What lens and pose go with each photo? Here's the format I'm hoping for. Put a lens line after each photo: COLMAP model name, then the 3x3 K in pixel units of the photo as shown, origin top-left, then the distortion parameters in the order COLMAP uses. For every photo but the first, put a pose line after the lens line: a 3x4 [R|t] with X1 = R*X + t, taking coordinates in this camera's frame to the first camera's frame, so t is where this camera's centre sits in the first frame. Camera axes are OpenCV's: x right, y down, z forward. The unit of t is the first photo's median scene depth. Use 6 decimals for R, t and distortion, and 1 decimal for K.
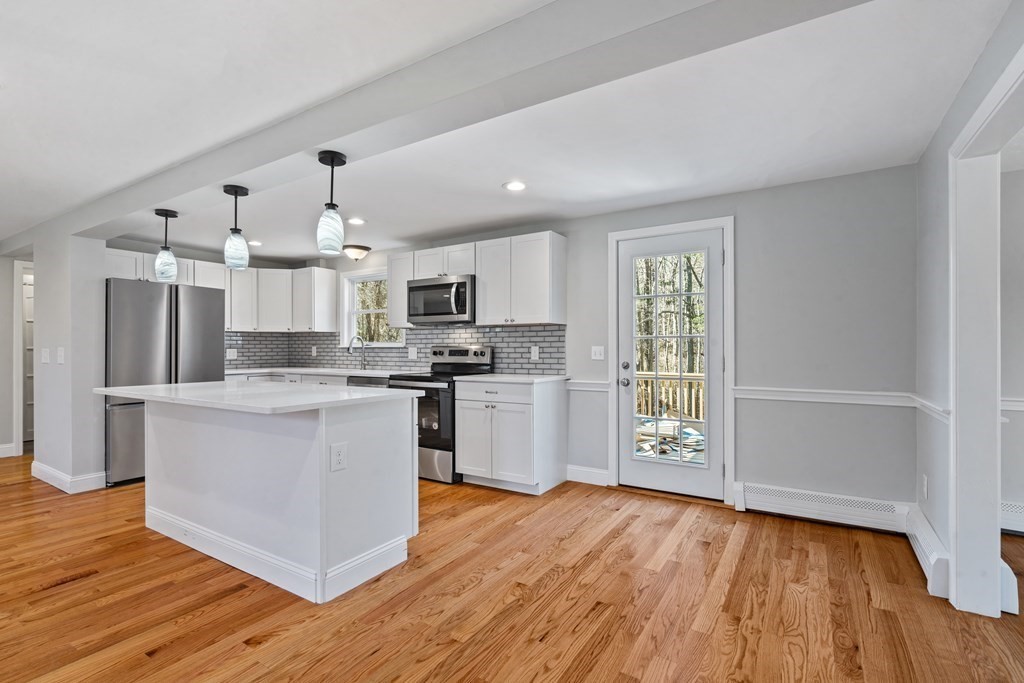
lens RADIAL K [[474.1, 0, 516.3], [0, 474.1, 347.3], [0, 0, 1]] dist [-0.002094, 0.000451]
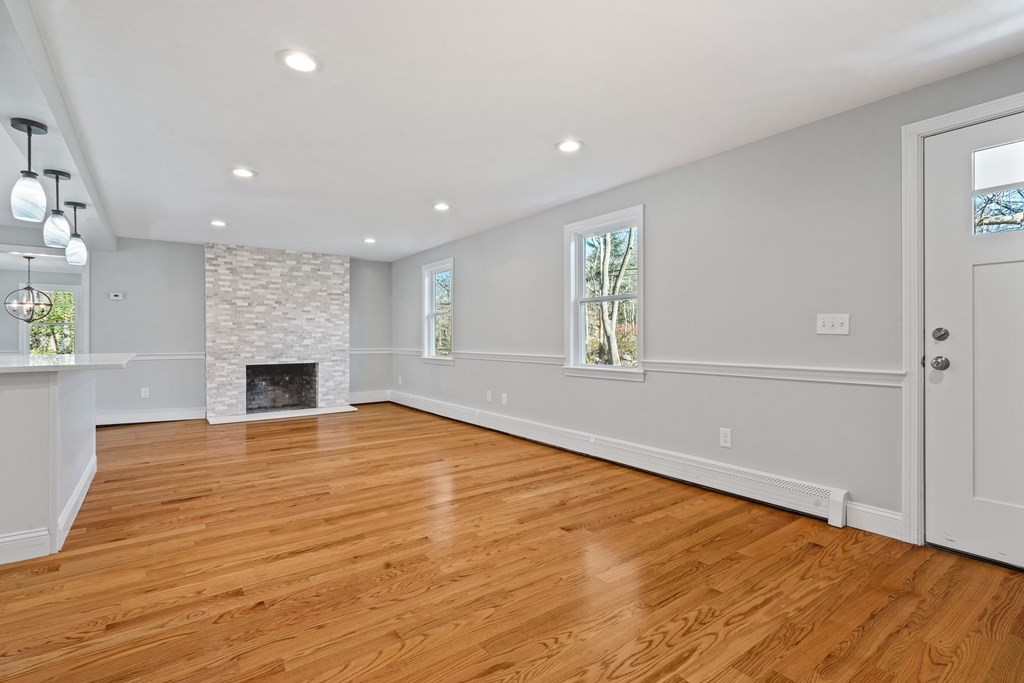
lens RADIAL K [[479.9, 0, 513.3], [0, 479.9, 337.2], [0, 0, 1]] dist [-0.000273, 0.000869]
pose [[-0.931341, 0.004500, 0.364122, -1.859170], [0.003401, 0.999988, -0.003658, 0.045769], [-0.364133, -0.002168, -0.931344, 1.554154]]
